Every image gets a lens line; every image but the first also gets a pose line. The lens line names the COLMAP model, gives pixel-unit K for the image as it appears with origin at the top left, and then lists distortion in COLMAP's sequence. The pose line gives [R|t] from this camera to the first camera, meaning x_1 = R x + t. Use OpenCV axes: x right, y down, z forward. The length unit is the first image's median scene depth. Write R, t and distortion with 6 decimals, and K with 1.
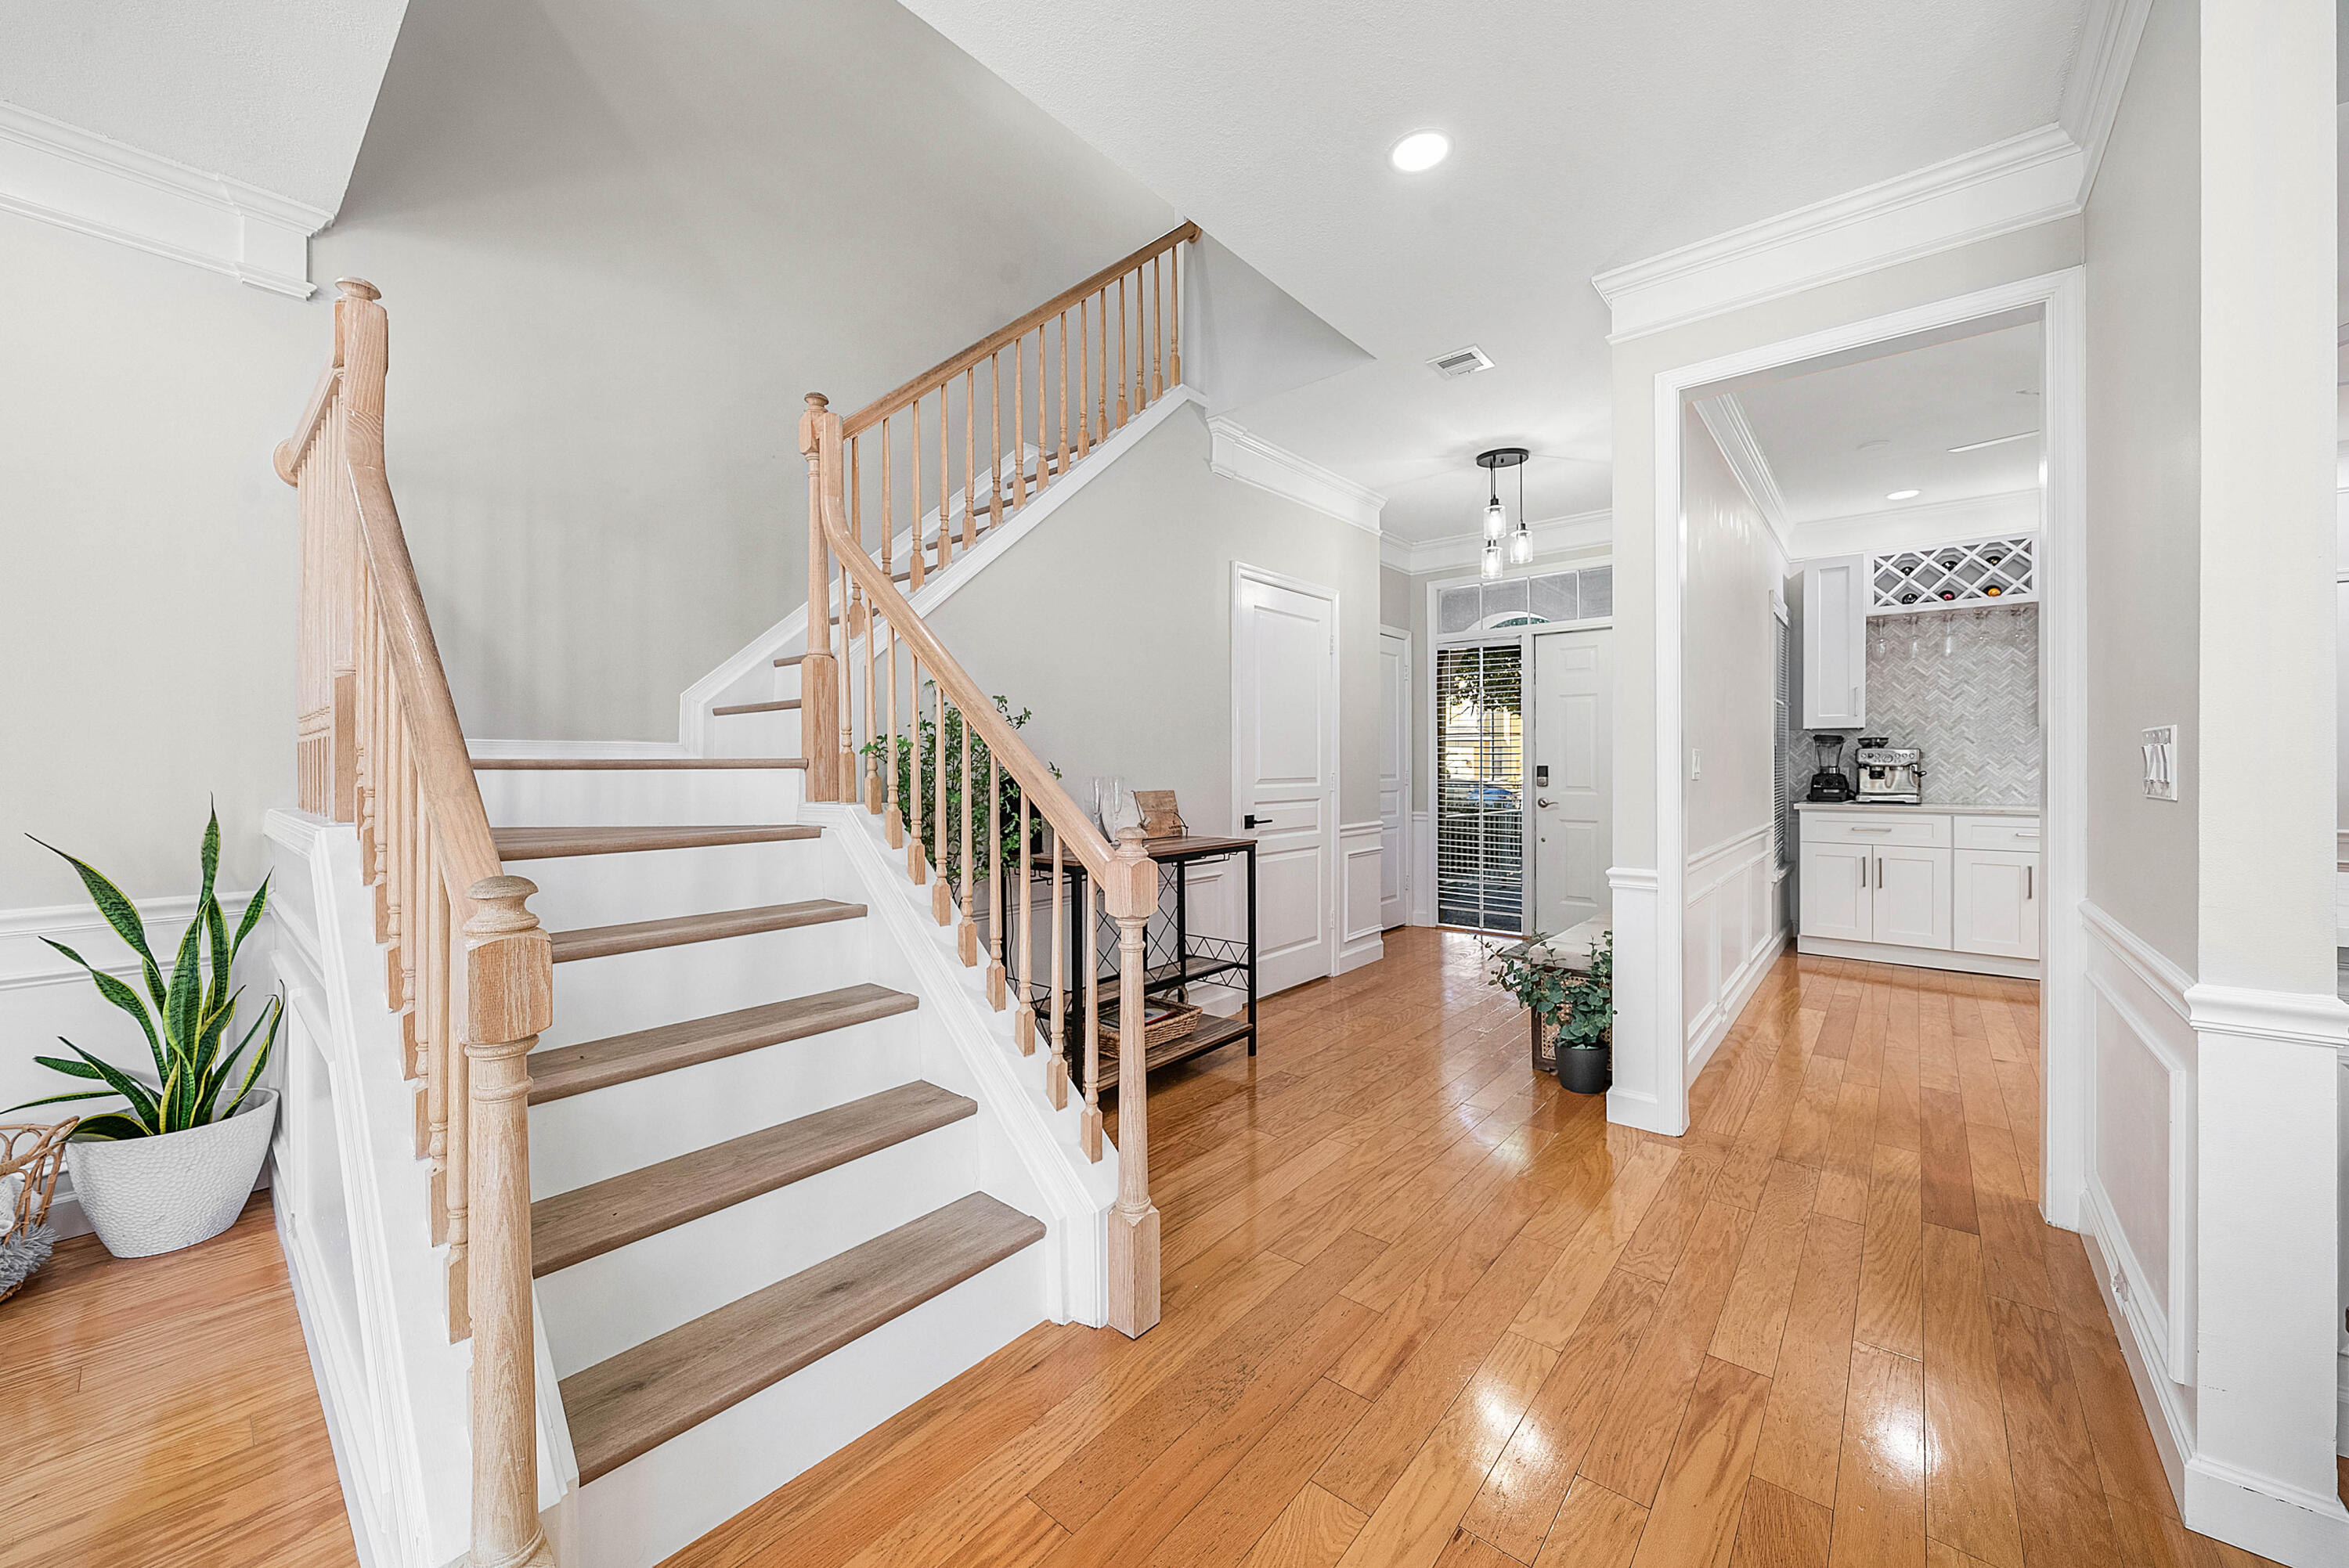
lens RADIAL K [[852.0, 0, 1187.3], [0, 852.0, 763.8], [0, 0, 1]] dist [-0.002411, -0.000421]
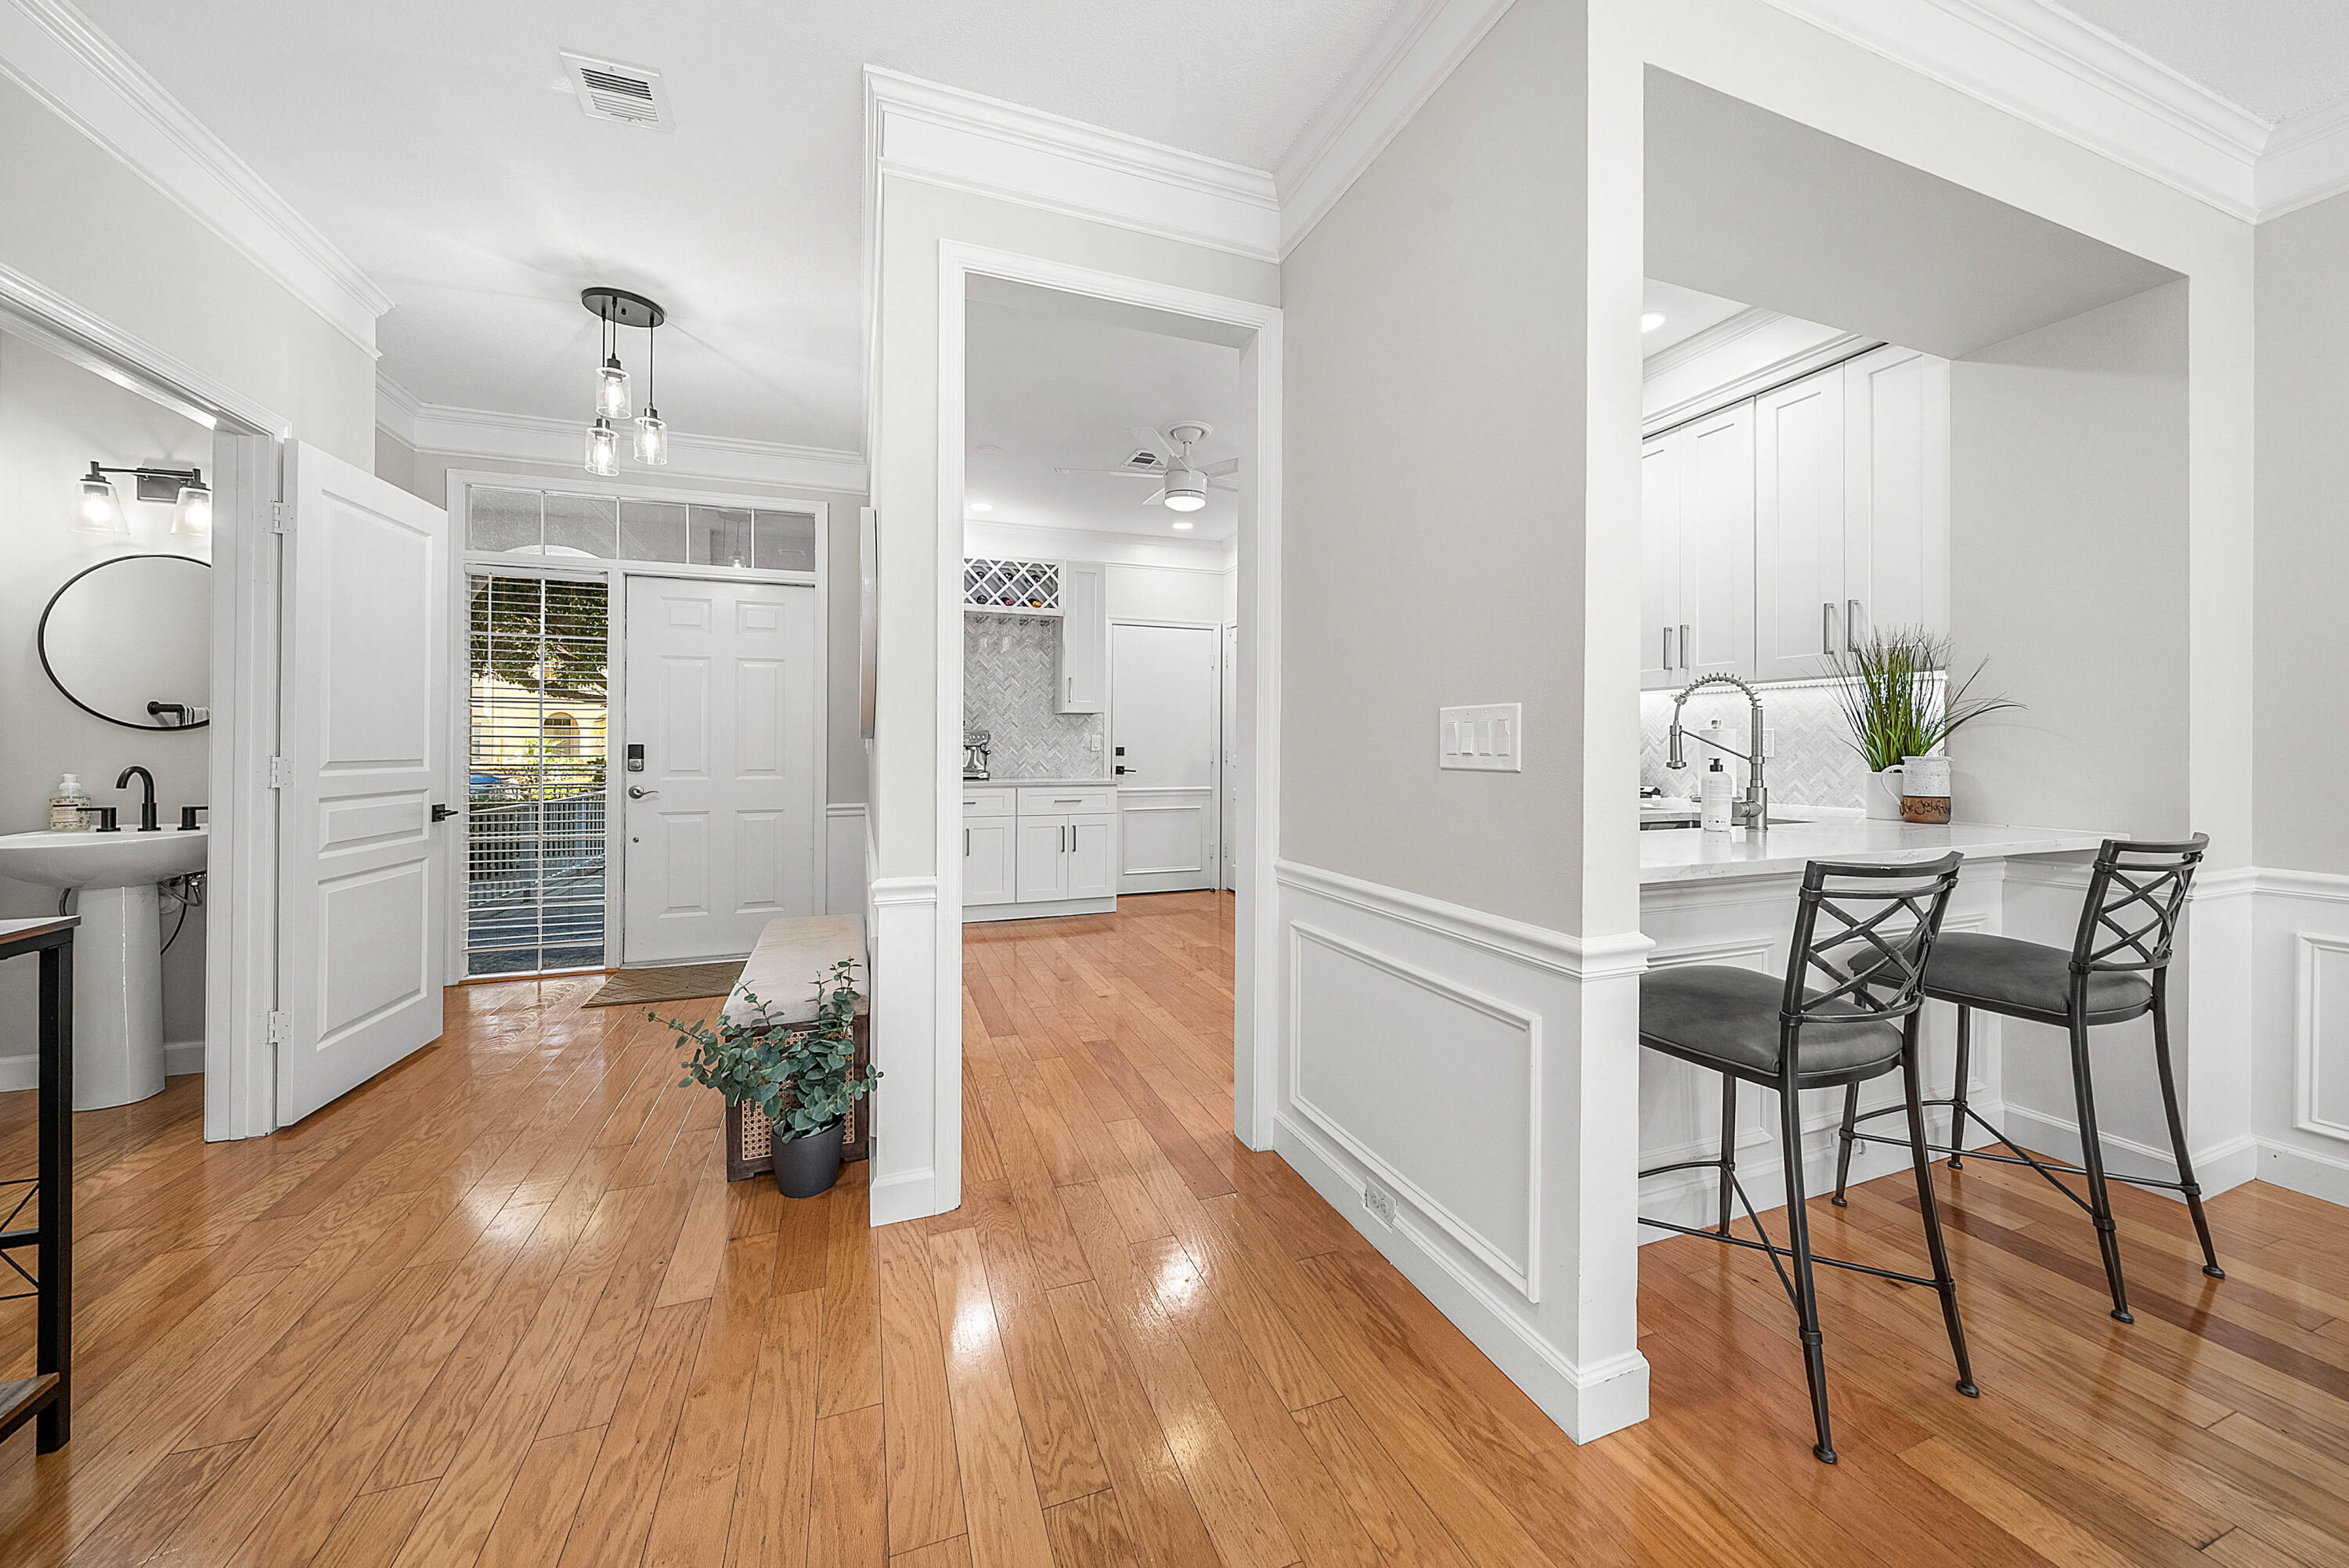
lens RADIAL K [[838.6, 0, 1161.2], [0, 838.6, 740.5], [0, 0, 1]] dist [-0.000563, -0.000186]
pose [[0.502340, 0.008711, 0.864626, -0.004296], [-0.004090, 0.999962, -0.007699, 0.003432], [-0.864660, 0.000331, 0.502357, 0.229299]]
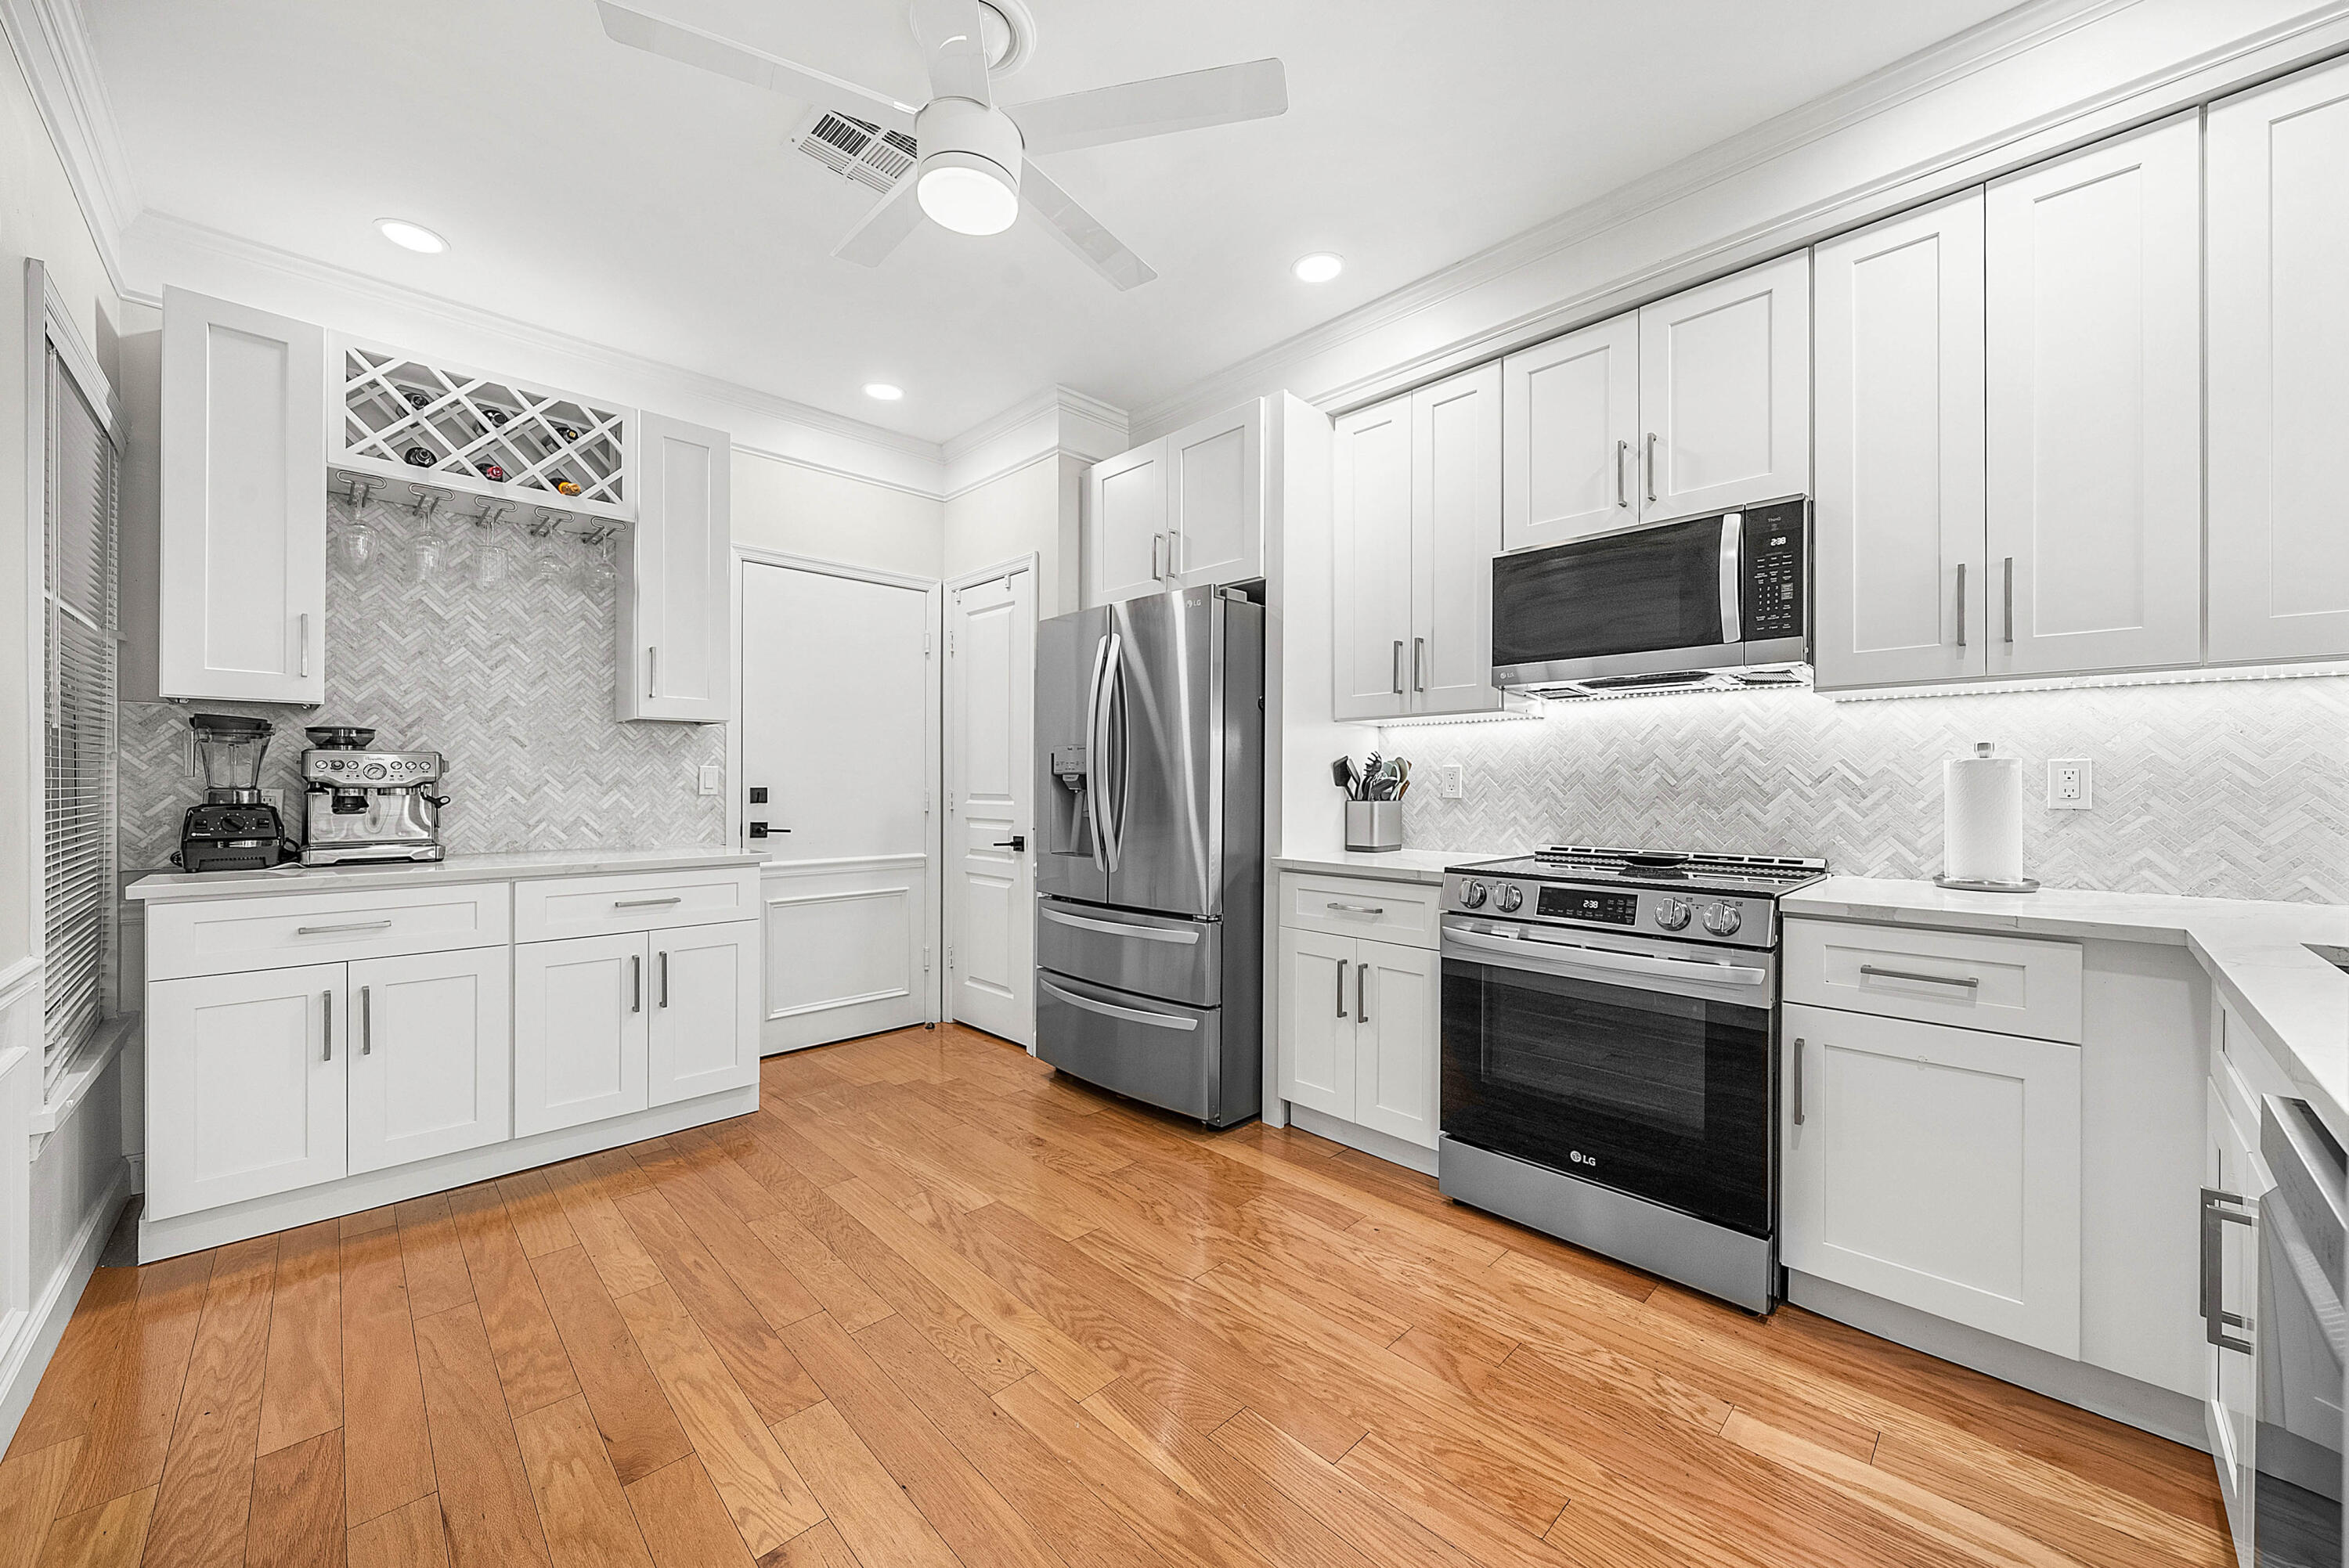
lens RADIAL K [[852.0, 0, 1164.5], [0, 852.0, 786.9], [0, 0, 1]] dist [-0.002411, -0.000421]
pose [[0.092920, -0.003031, 0.995669, 0.393653], [-0.003179, 0.999989, 0.003341, -0.000233], [-0.995668, -0.003476, 0.092909, 0.521579]]
